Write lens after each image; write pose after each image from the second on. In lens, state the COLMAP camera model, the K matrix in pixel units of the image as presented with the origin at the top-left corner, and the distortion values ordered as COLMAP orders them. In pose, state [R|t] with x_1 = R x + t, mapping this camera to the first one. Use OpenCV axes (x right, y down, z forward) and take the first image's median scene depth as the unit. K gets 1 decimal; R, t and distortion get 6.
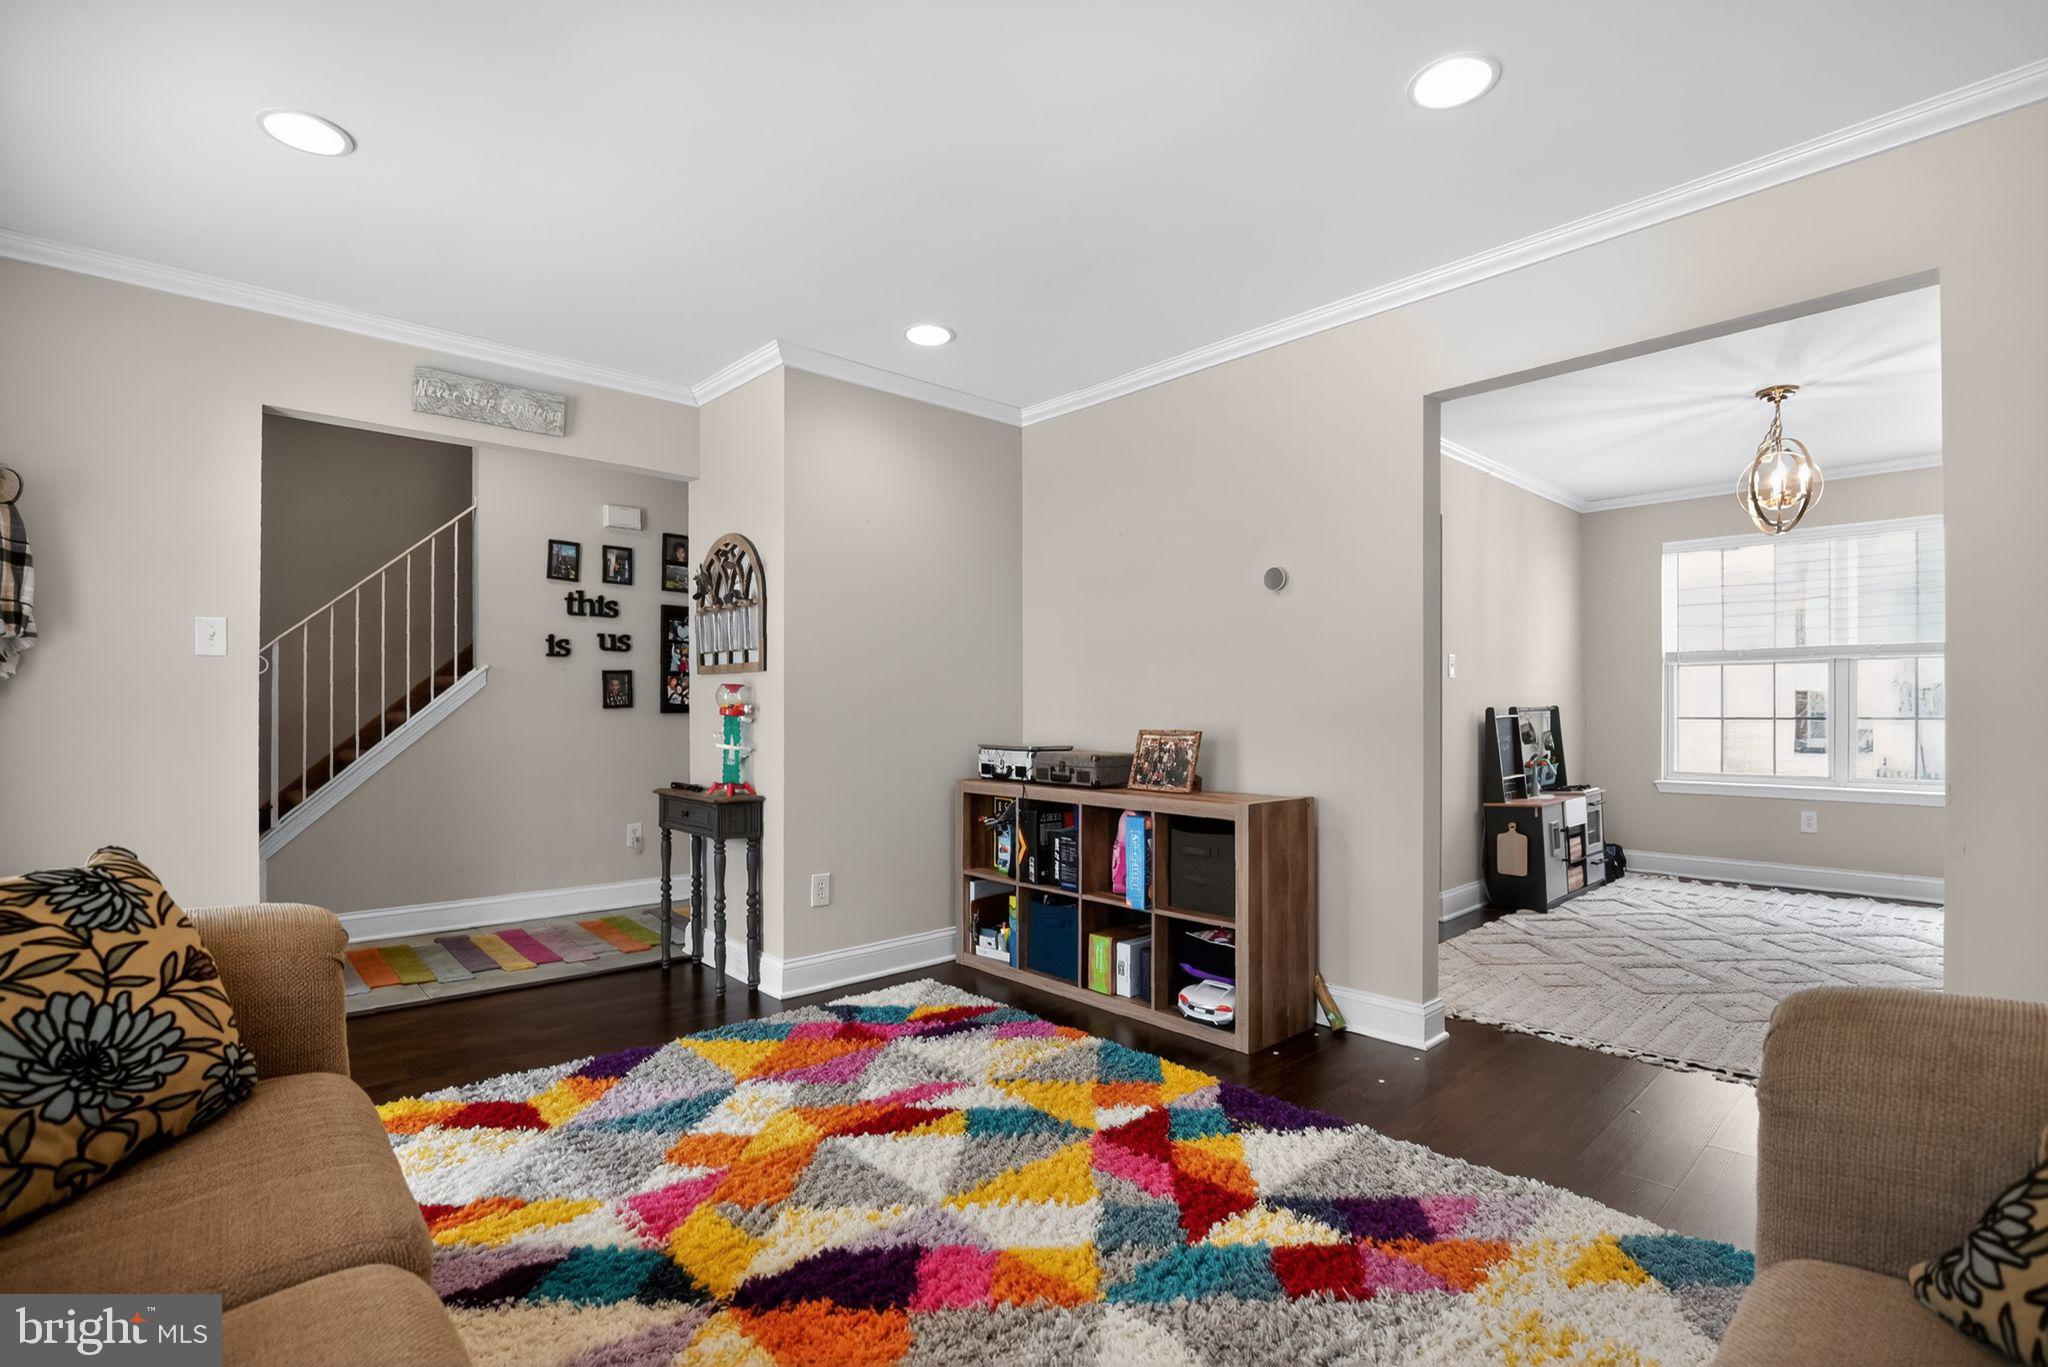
lens RADIAL K [[946.4, 0, 1031.4], [0, 946.4, 673.6], [0, 0, 1]] dist [-0.037791, 0.007208]
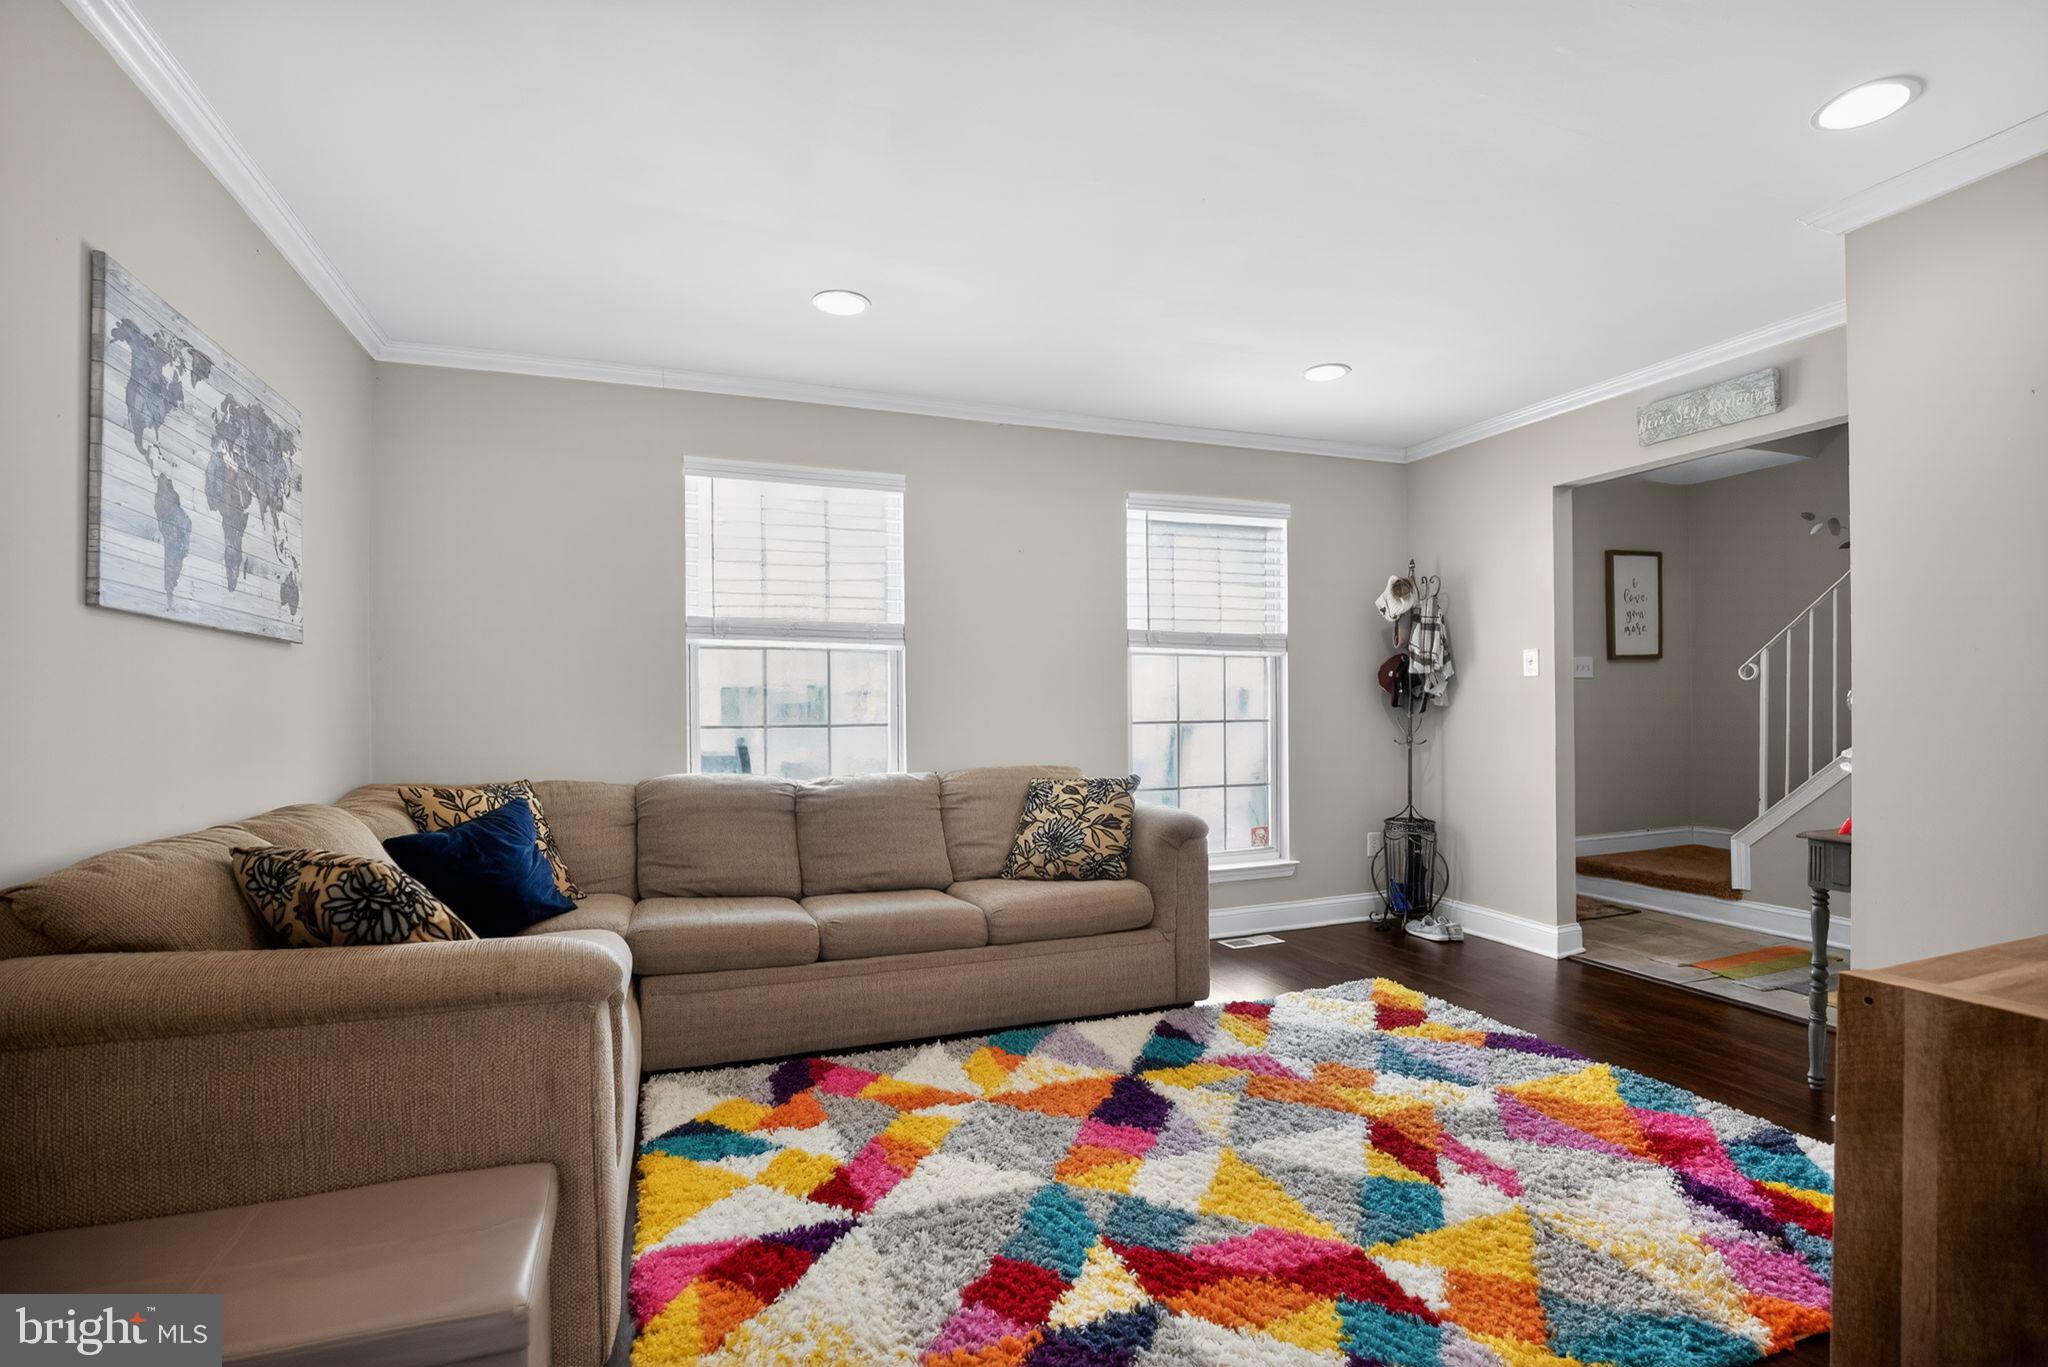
lens RADIAL K [[976.0, 0, 1061.0], [0, 976.0, 691.4], [0, 0, 1]] dist [-0.001995, -0.000110]
pose [[-0.345624, -0.009368, -0.938326, 0.938650], [0.038993, 0.998943, -0.024336, 0.013656], [0.937562, -0.044999, -0.344894, 1.041576]]
